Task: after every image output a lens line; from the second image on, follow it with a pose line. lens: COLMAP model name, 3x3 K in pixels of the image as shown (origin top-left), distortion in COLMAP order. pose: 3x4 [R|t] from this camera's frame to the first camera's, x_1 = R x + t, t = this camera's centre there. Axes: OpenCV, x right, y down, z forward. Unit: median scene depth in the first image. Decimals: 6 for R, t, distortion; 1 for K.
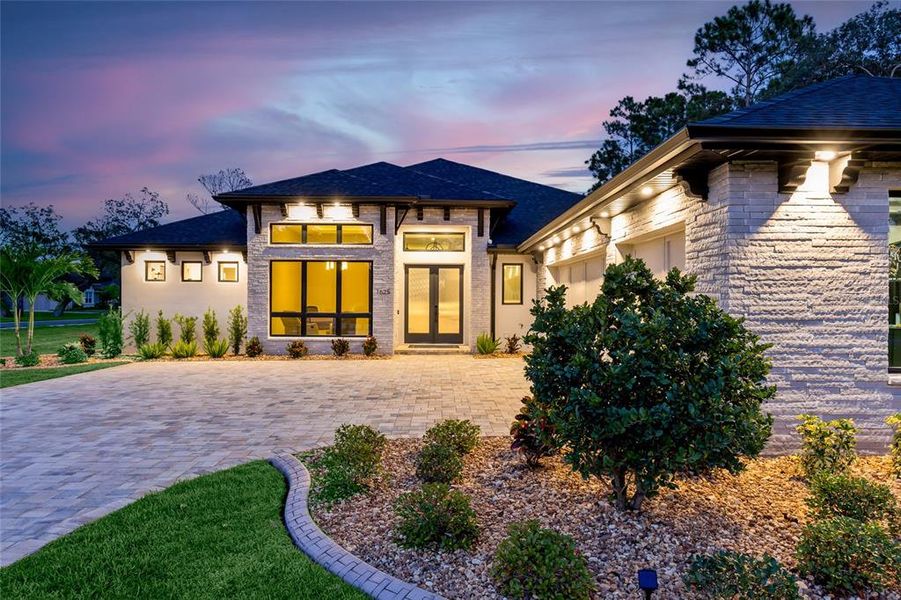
lens RADIAL K [[578.7, 0, 446.8], [0, 578.7, 303.0], [0, 0, 1]] dist [-0.002848, 0.000848]
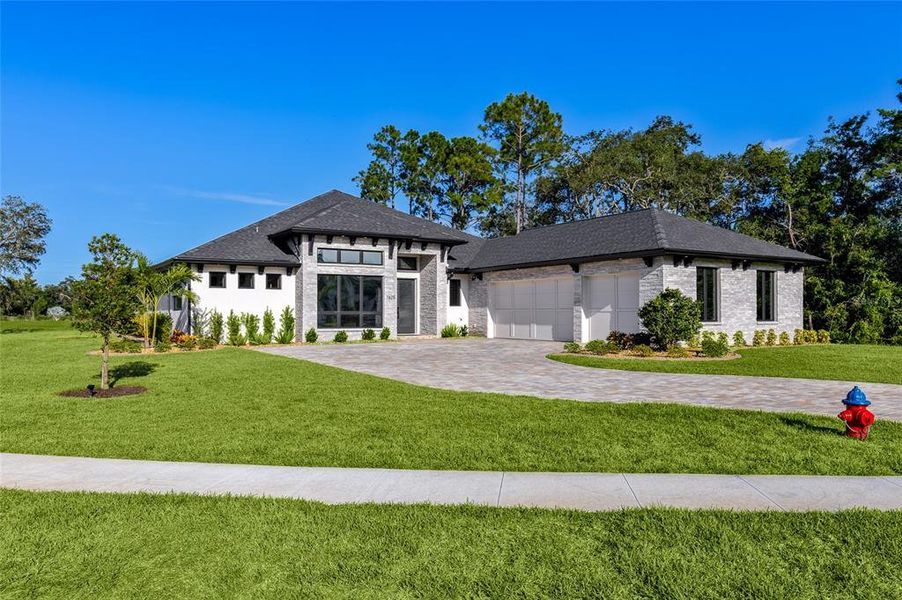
lens RADIAL K [[674.6, 0, 452.9], [0, 674.6, 298.8], [0, 0, 1]] dist [-0.003303, -0.000988]
pose [[0.855342, 0.005215, 0.518038, -0.849821], [0.006672, 0.999756, -0.021080, 0.021832], [-0.518021, 0.021486, 0.855098, -0.554721]]
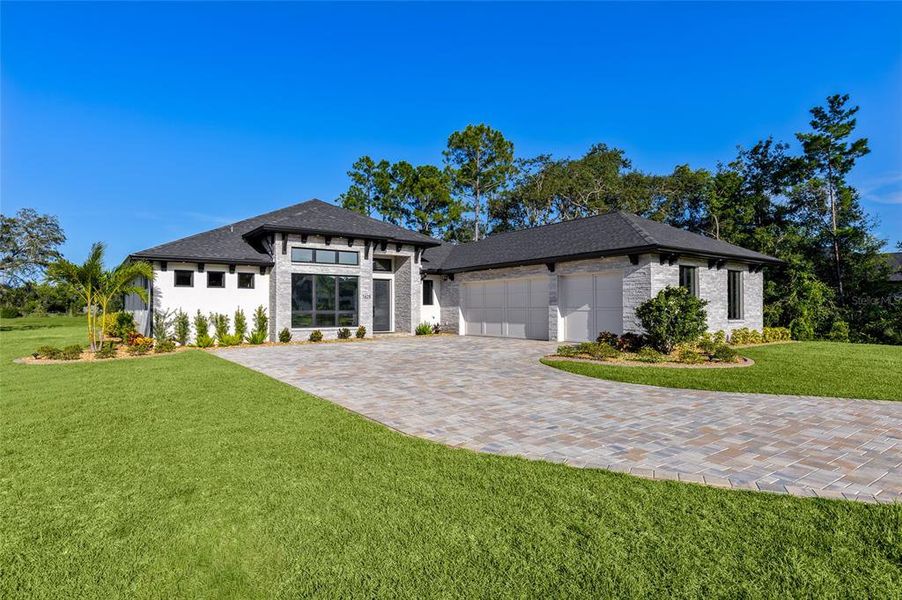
lens RADIAL K [[498.5, 0, 449.9], [0, 498.5, 298.4], [0, 0, 1]] dist [0.002966, 0.000296]
pose [[0.816776, 0.005240, 0.576931, -0.669580], [0.009000, 0.999721, -0.021822, 0.015310], [-0.576884, 0.023016, 0.816502, -0.194819]]
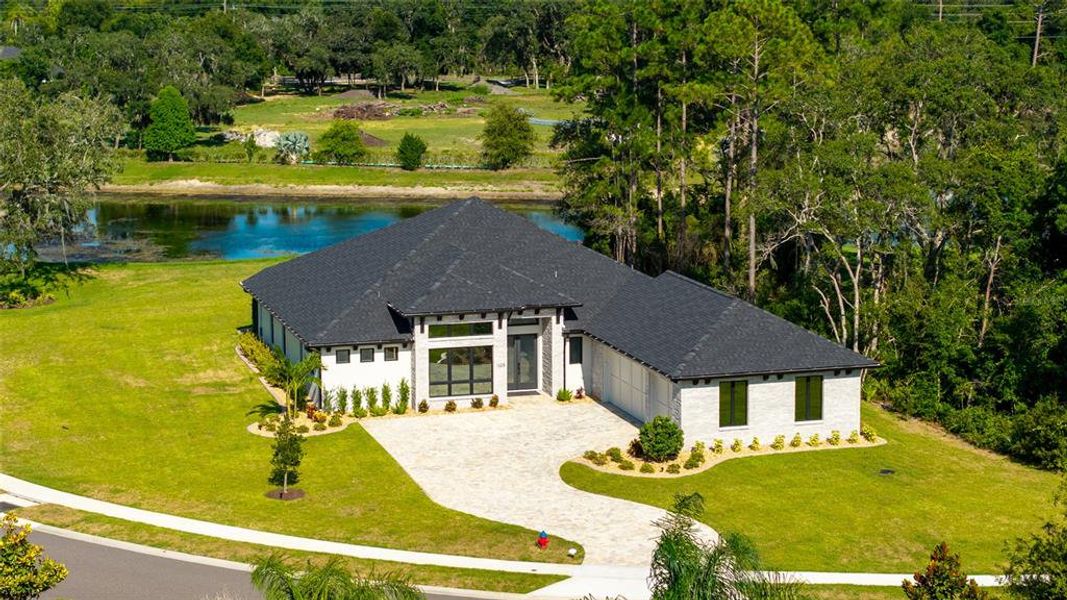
lens RADIAL K [[2100.9, 0, 535.1], [0, 2100.9, 299.5], [0, 0, 1]] dist [-0.004909, 0.021925]
pose [[0.960751, -0.050704, 0.272738, -1.510400], [0.007523, 0.987555, 0.157094, -1.052163], [-0.277309, -0.148876, 0.949176, -4.245183]]
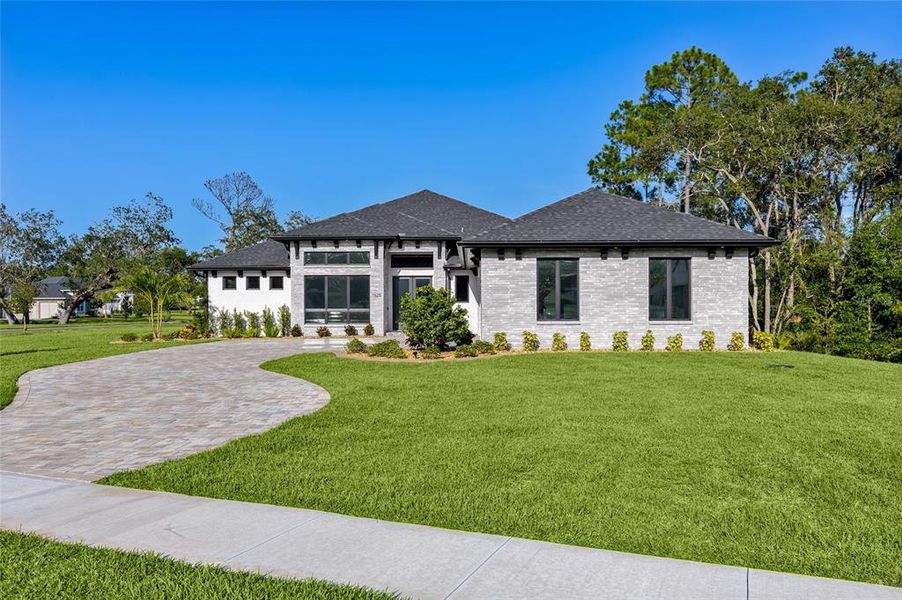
lens RADIAL K [[723.0, 0, 453.2], [0, 723.0, 297.6], [0, 0, 1]] dist [0.004266, 0.004118]
pose [[0.999327, -0.010085, -0.035272, 0.161790], [0.009521, 0.999825, -0.016128, 0.020563], [0.035428, 0.015781, 0.999248, -0.925624]]
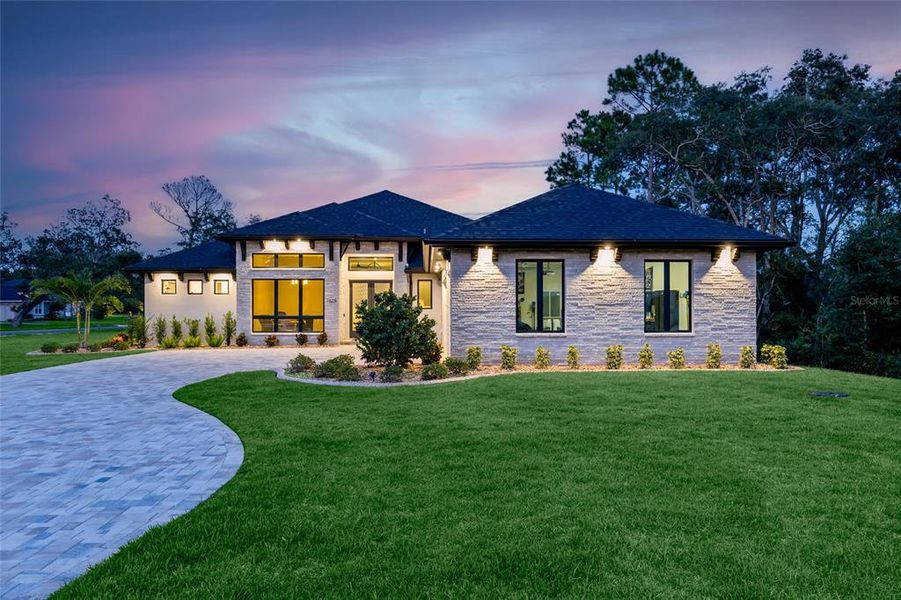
lens RADIAL K [[673.9, 0, 452.4], [0, 673.9, 298.8], [0, 0, 1]] dist [-0.003303, -0.000988]
pose [[0.999623, -0.007792, 0.026314, 0.141869], [0.008276, 0.999797, -0.018350, 0.009156], [-0.026165, 0.018561, 0.999485, -0.662232]]
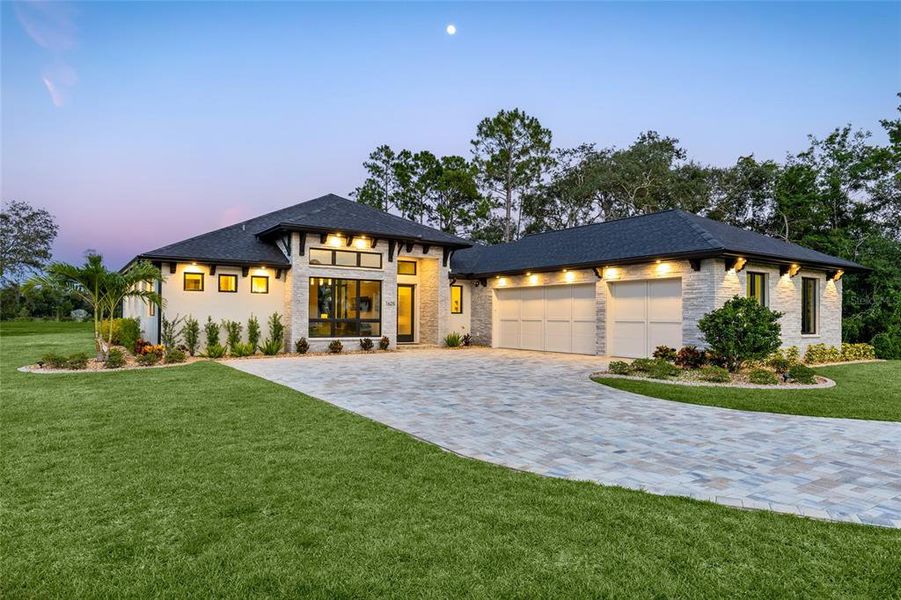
lens RADIAL K [[564.3, 0, 450.5], [0, 564.3, 300.0], [0, 0, 1]] dist [-0.000792, 0.000328]
pose [[0.838328, 0.018128, 0.544864, -0.699783], [-0.001688, 0.999529, -0.030657, 0.012963], [-0.545163, 0.024781, 0.837964, -0.194586]]
